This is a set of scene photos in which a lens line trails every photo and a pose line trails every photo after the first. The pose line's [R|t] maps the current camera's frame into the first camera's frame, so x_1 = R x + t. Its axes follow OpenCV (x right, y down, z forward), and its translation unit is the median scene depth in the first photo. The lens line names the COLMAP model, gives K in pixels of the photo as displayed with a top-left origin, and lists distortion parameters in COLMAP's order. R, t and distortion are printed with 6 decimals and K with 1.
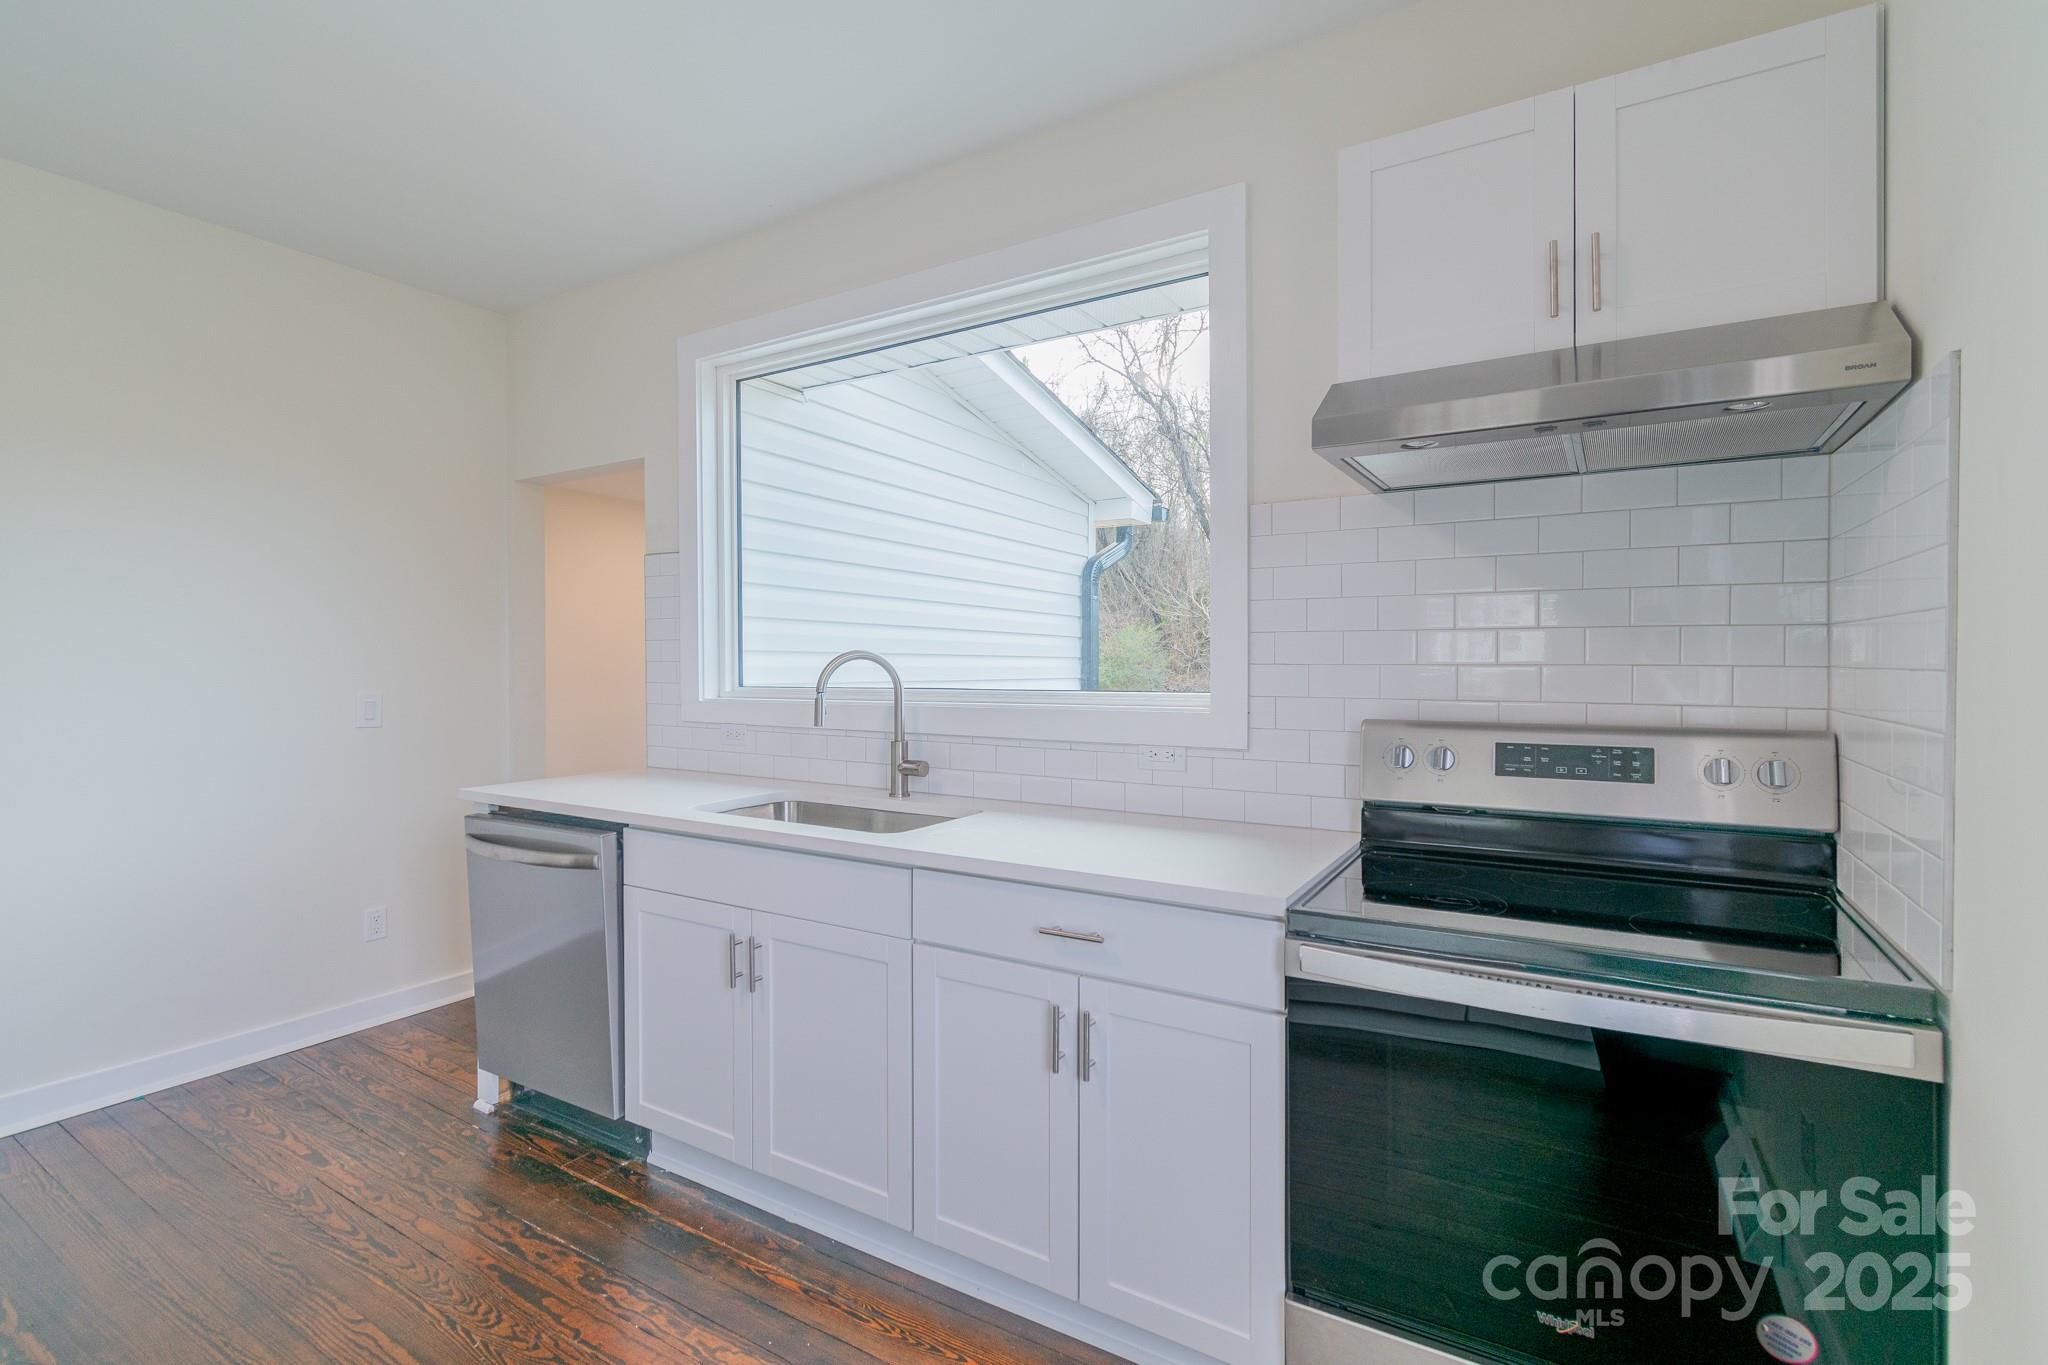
lens RADIAL K [[914.3, 0, 992.0], [0, 914.3, 666.3], [0, 0, 1]] dist [-0.001960, -0.000158]
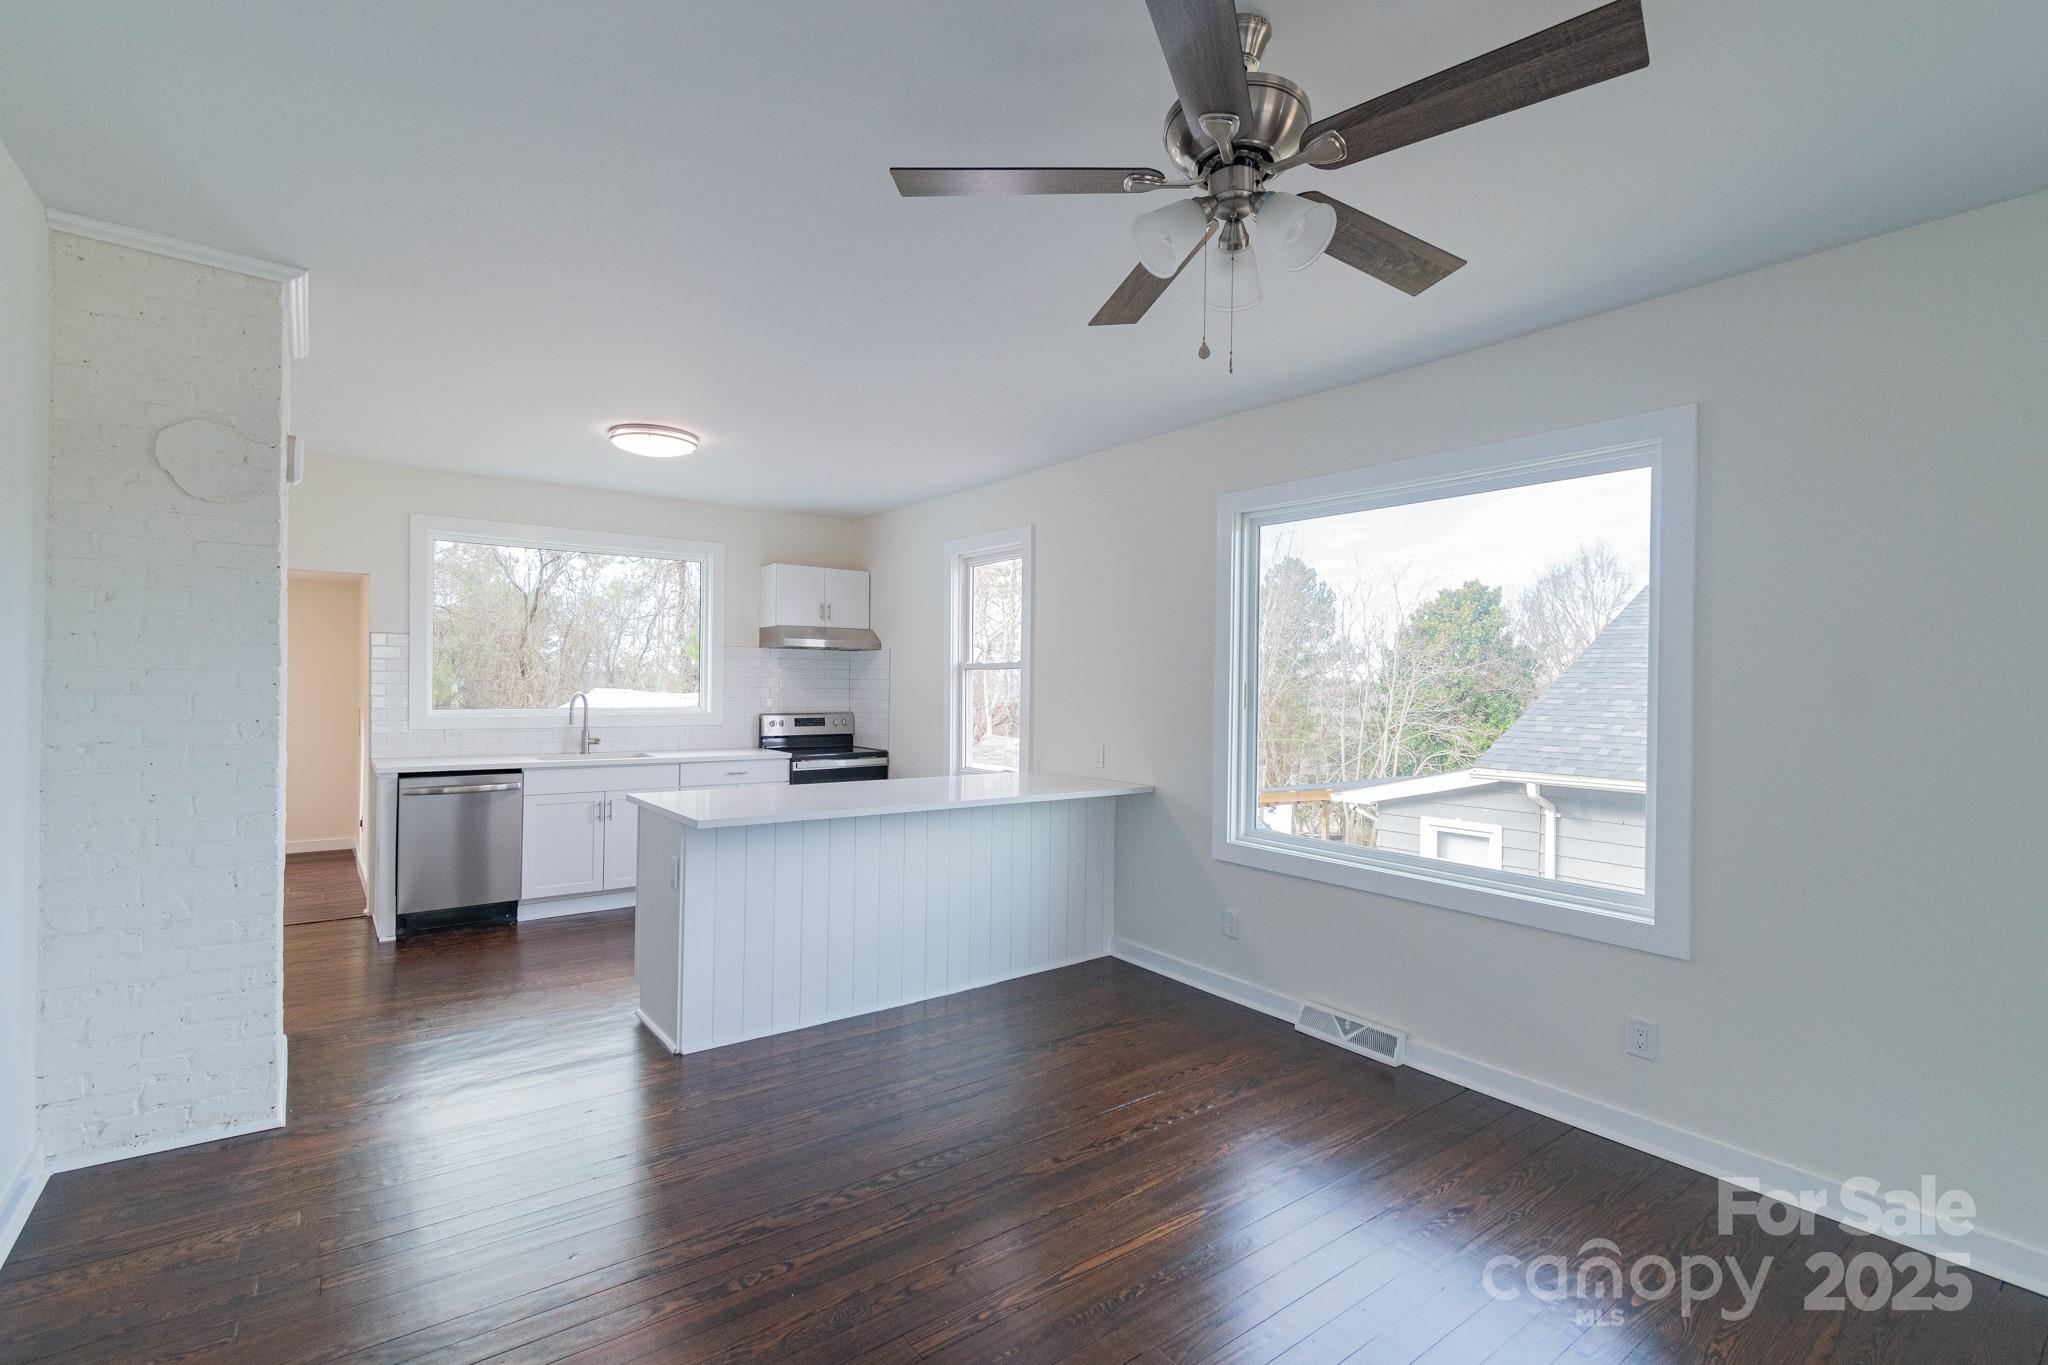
lens RADIAL K [[914.3, 0, 1004.4], [0, 914.3, 674.0], [0, 0, 1]] dist [-0.001960, -0.000158]
pose [[0.339720, 0.014803, 0.940410, -2.574951], [-0.006687, 0.999889, -0.013324, -0.053517], [-0.940503, -0.001763, 0.339782, -1.063449]]
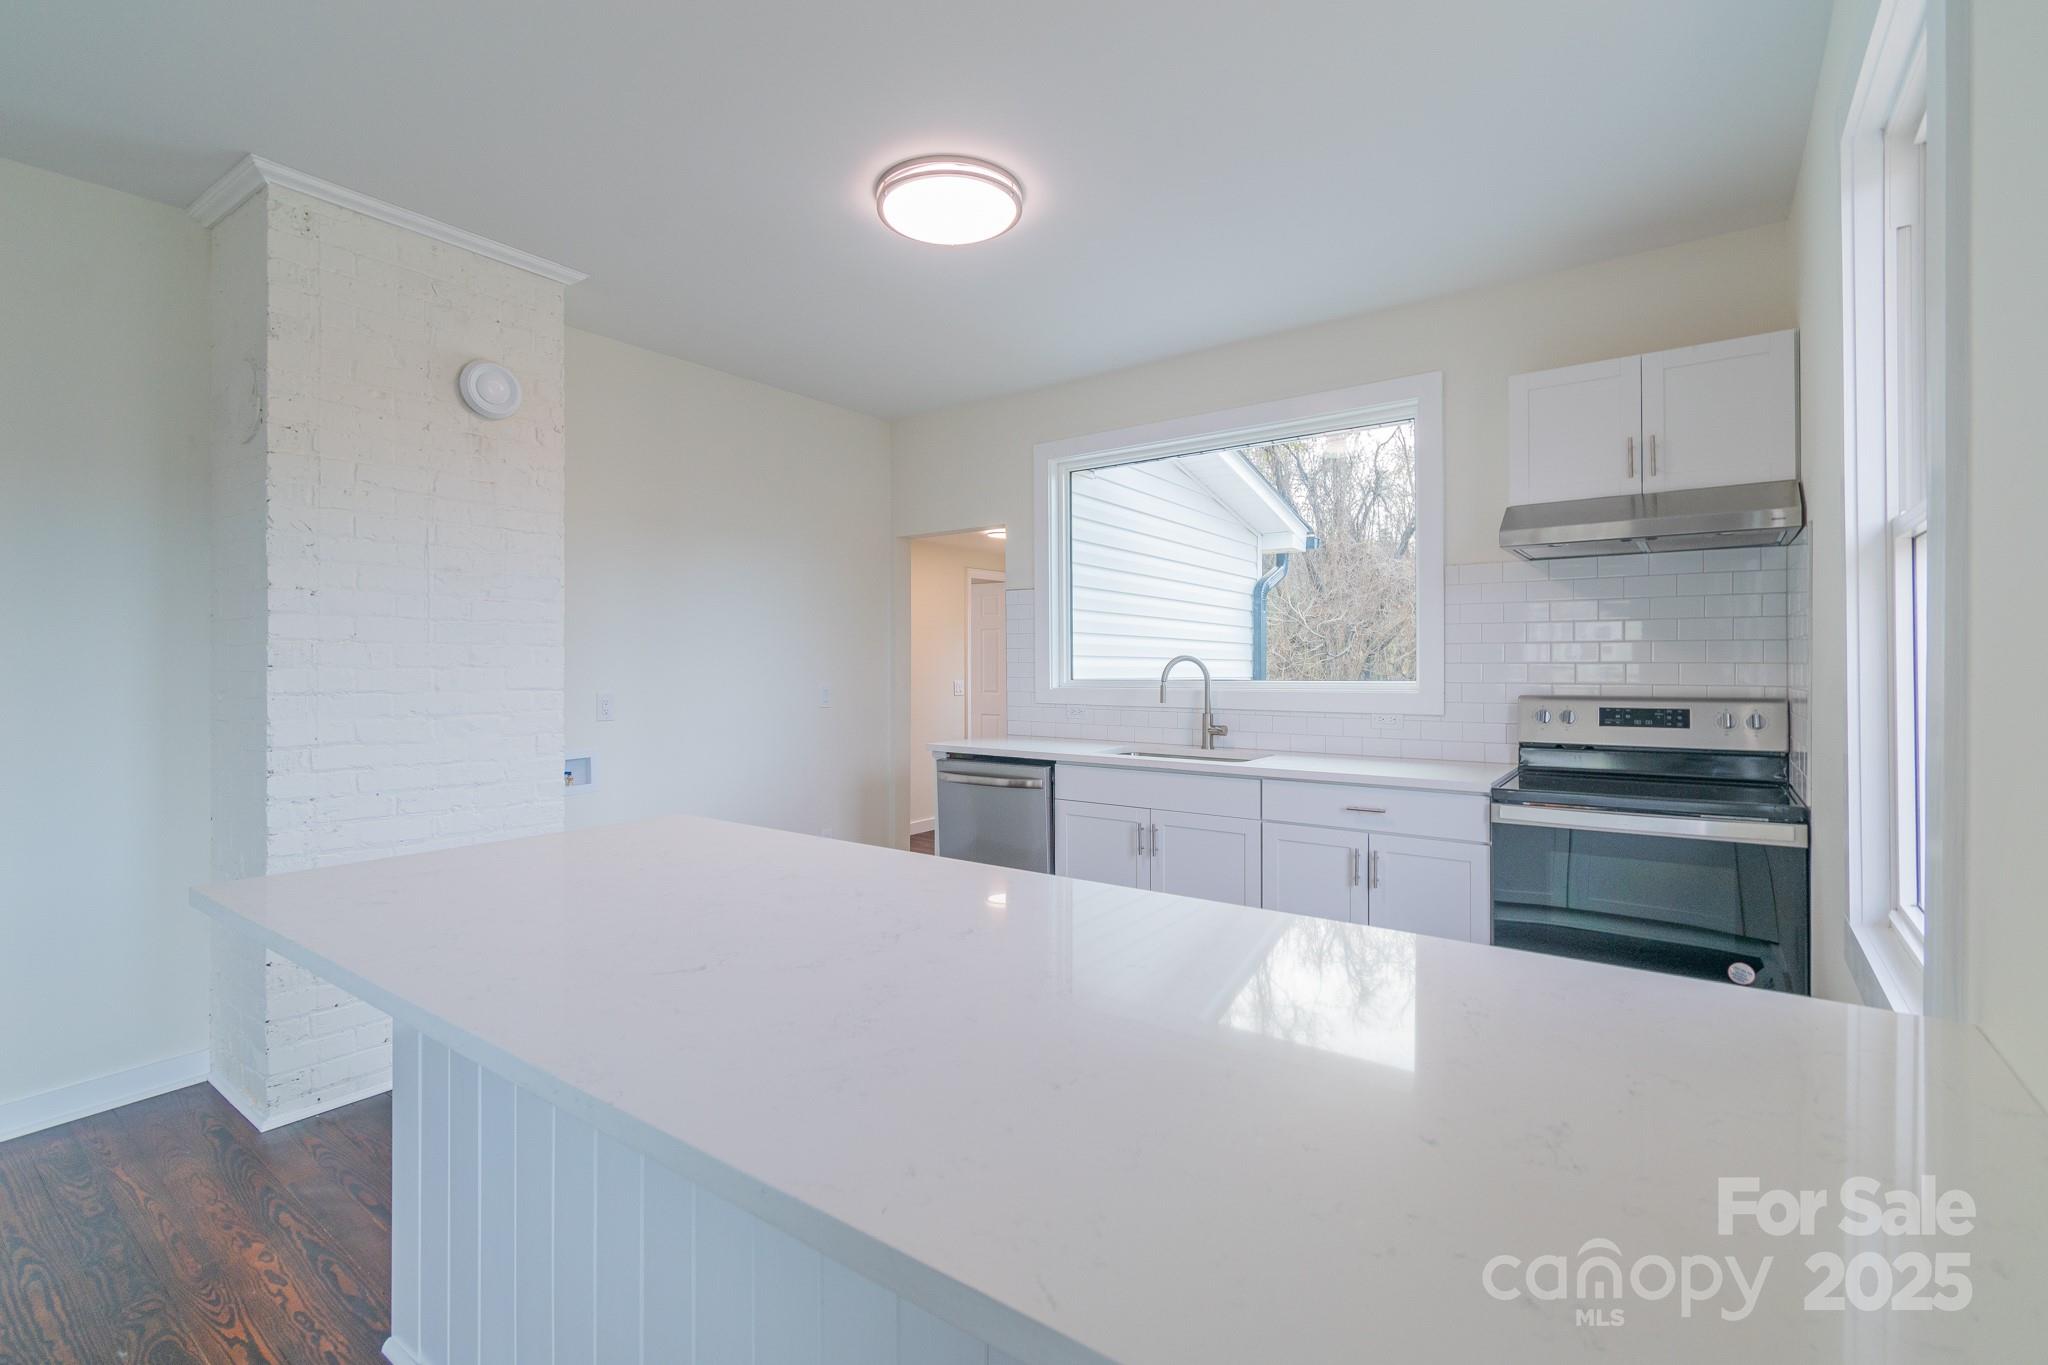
lens RADIAL K [[914.3, 0, 1036.6], [0, 914.3, 663.6], [0, 0, 1]] dist [-0.001960, -0.000158]
pose [[0.999291, -0.002505, -0.037567, -0.428105], [0.002269, 0.999978, -0.006307, 0.007369], [0.037582, 0.006217, 0.999274, -0.734970]]
